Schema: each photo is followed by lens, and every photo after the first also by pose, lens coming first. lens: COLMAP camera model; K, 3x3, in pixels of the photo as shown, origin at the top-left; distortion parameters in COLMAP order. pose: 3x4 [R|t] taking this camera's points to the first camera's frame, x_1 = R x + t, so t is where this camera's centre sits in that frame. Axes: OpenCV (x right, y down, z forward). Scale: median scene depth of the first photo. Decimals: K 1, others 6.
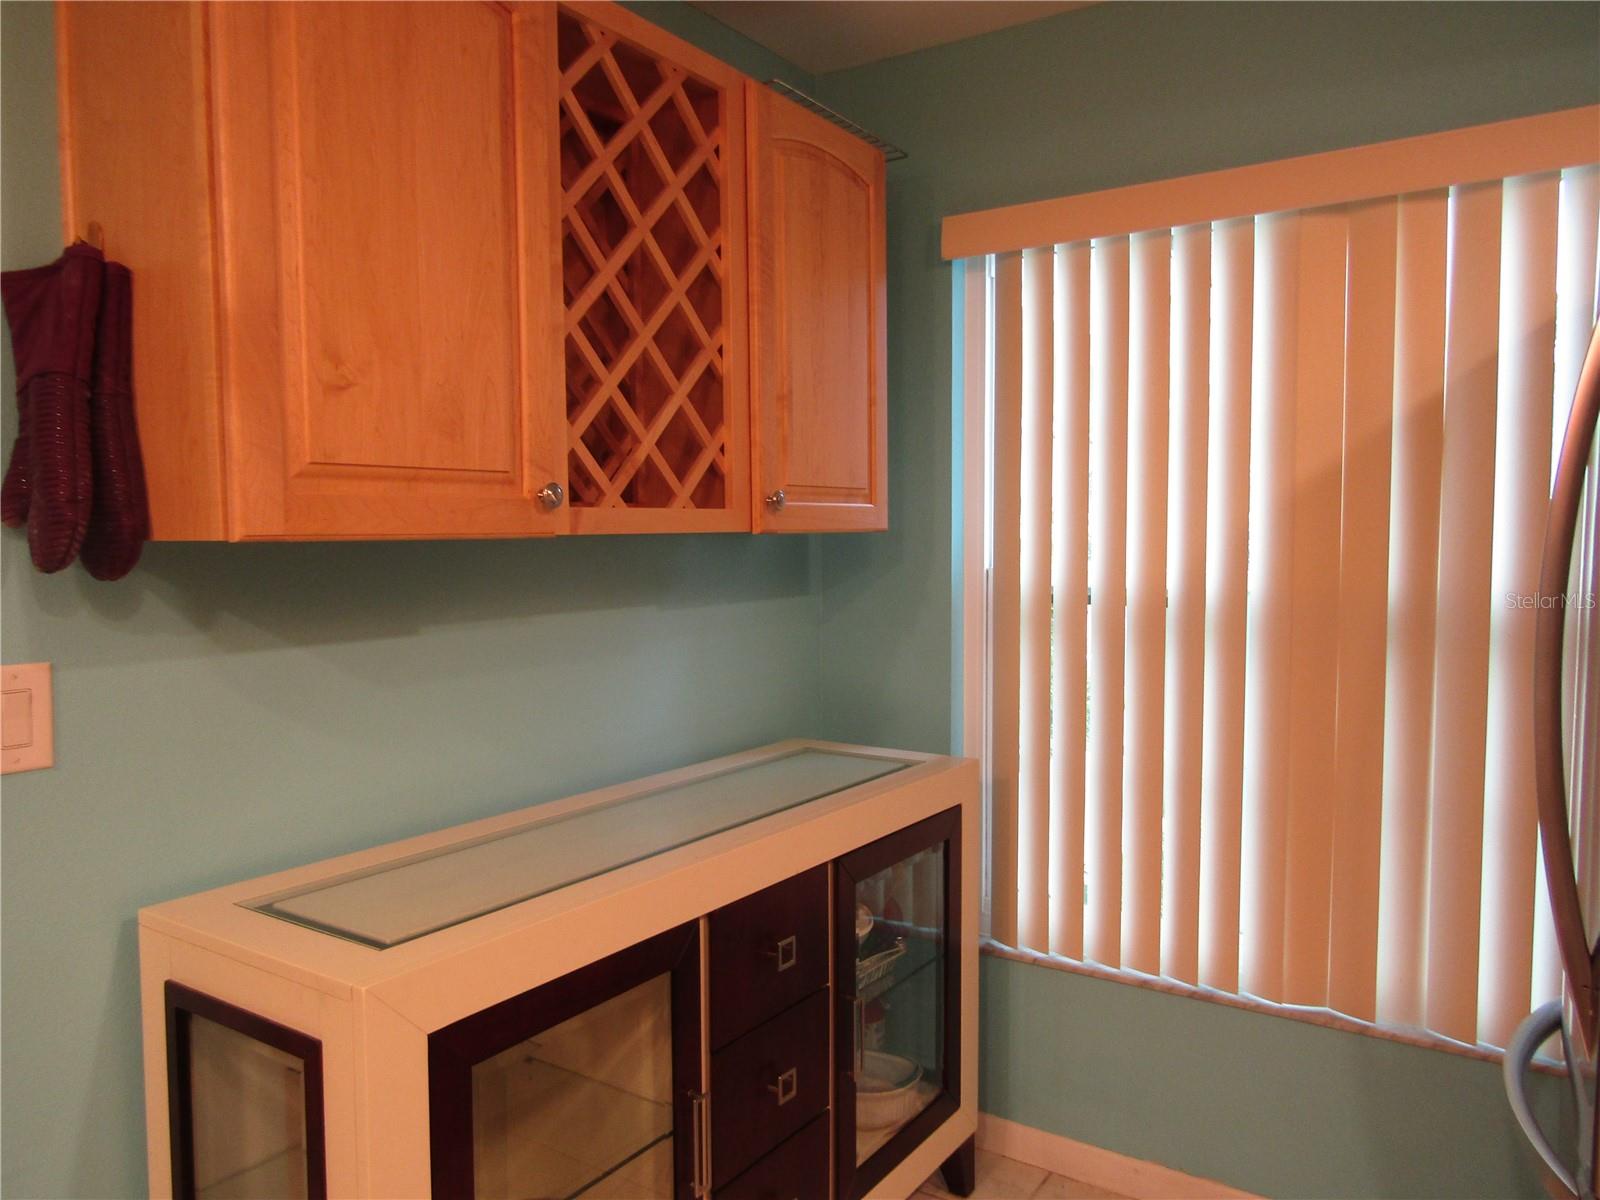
lens RADIAL K [[1153.1, 0, 796.5], [0, 1153.1, 604.9], [0, 0, 1]] dist [-0.034831, 0.016330]
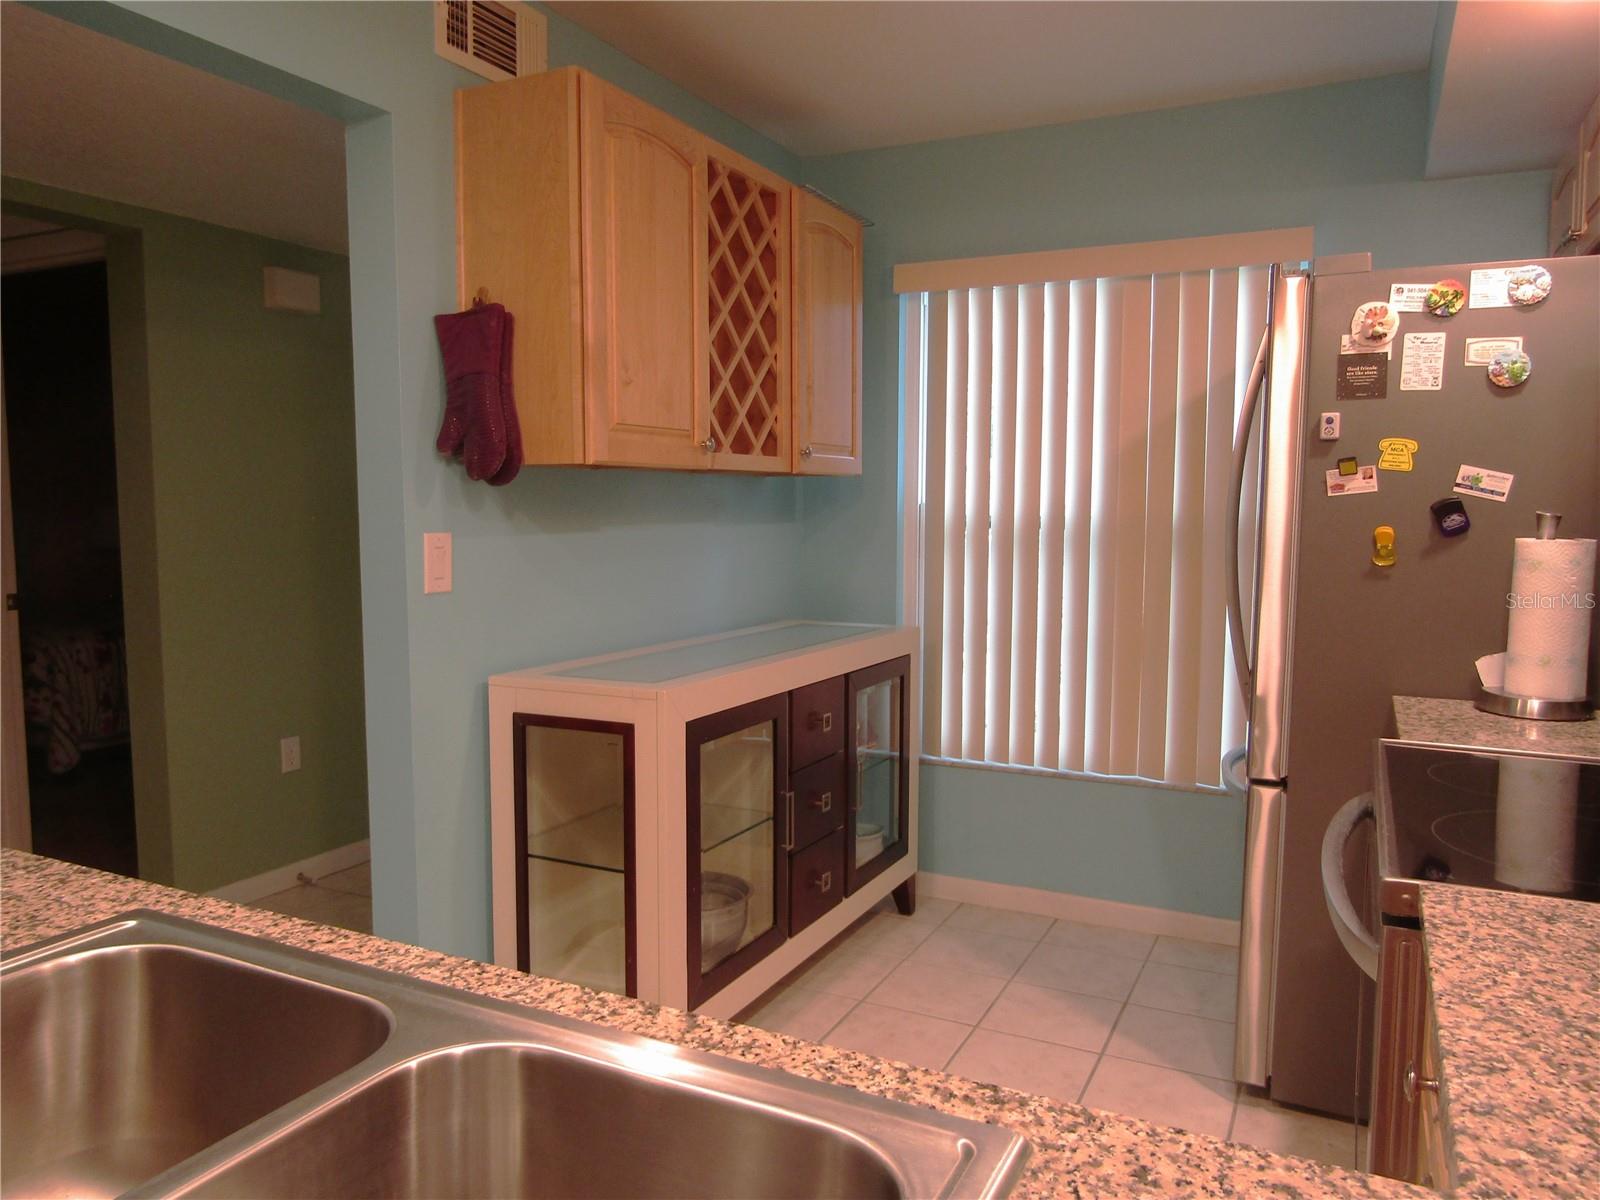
lens RADIAL K [[1153.1, 0, 798.5], [0, 1153.1, 606.0], [0, 0, 1]] dist [-0.034831, 0.016330]
pose [[0.990932, -0.002610, 0.134342, -0.248677], [-0.001053, 0.999630, 0.027185, 0.079879], [-0.134363, -0.027080, 0.990562, -0.592894]]
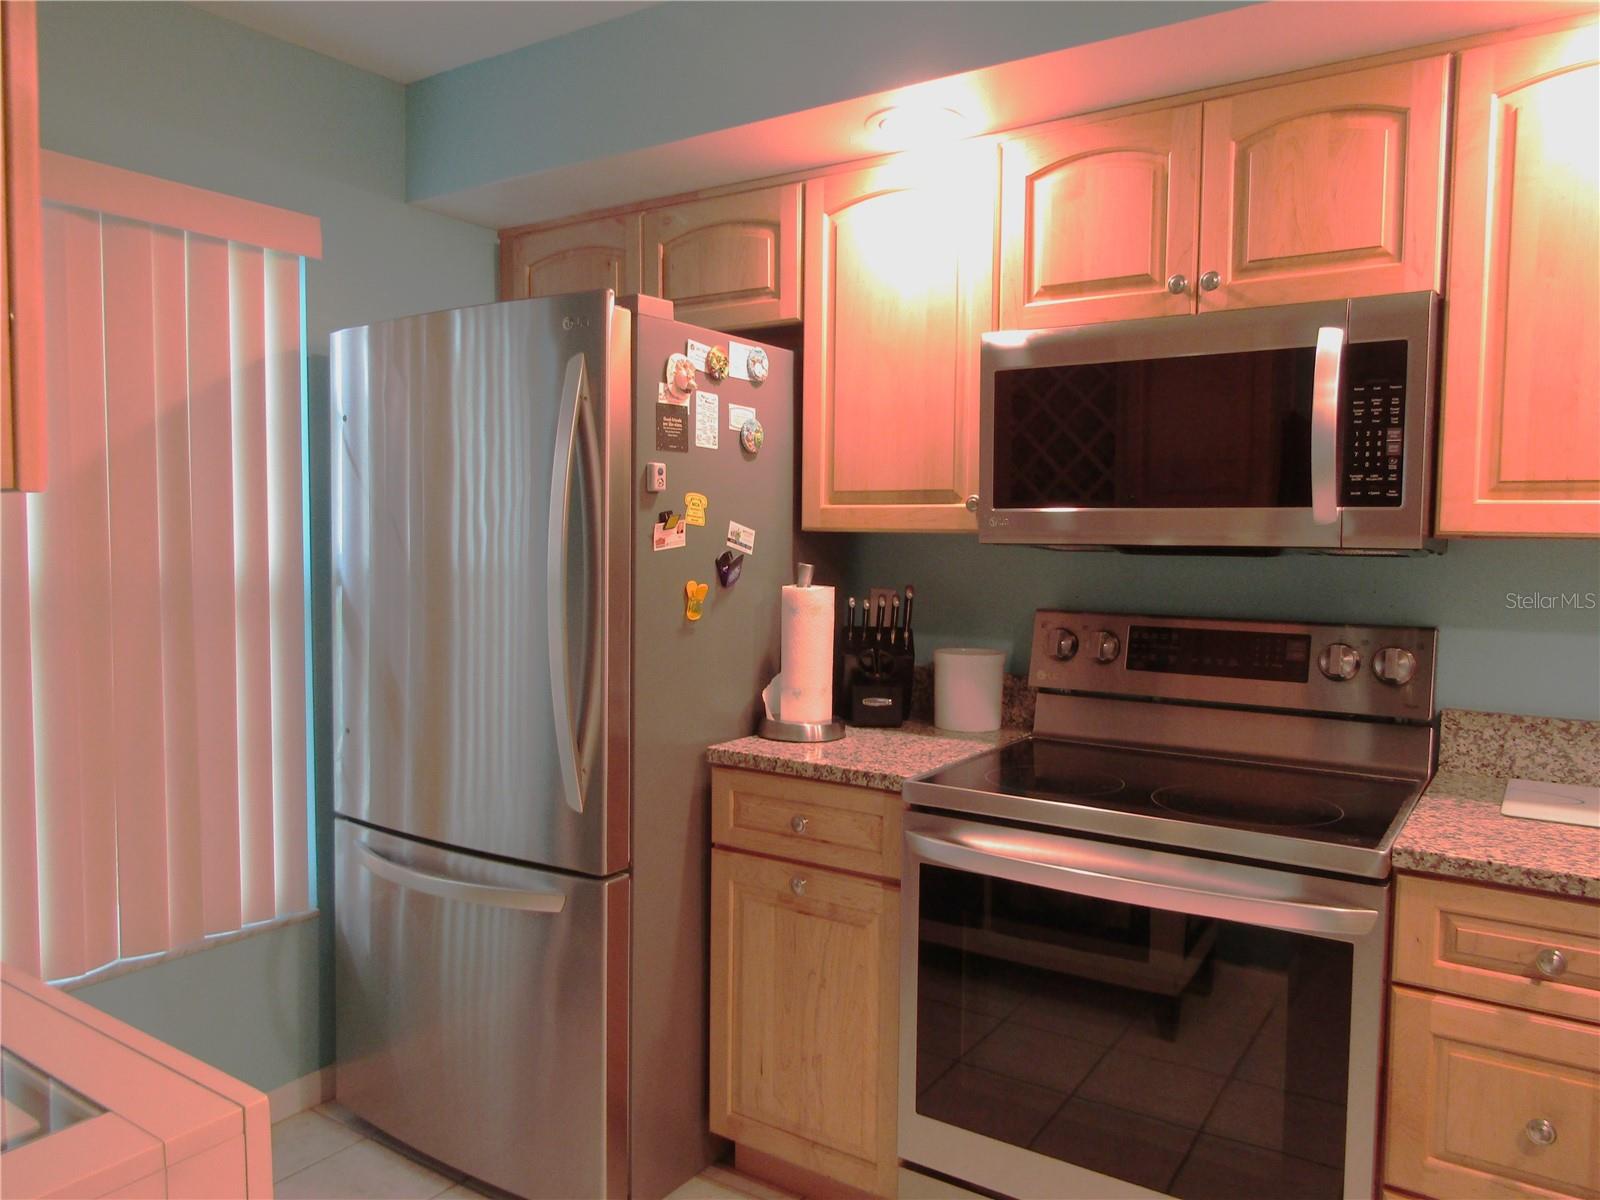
lens RADIAL K [[1136.4, 0, 804.5], [0, 1136.4, 596.2], [0, 0, 1]] dist [-0.009922, 0.002135]
pose [[-0.005080, -0.047334, 0.998866, -0.658300], [0.054856, 0.997362, 0.047541, -0.003772], [-0.998481, 0.055036, -0.002470, 0.379270]]
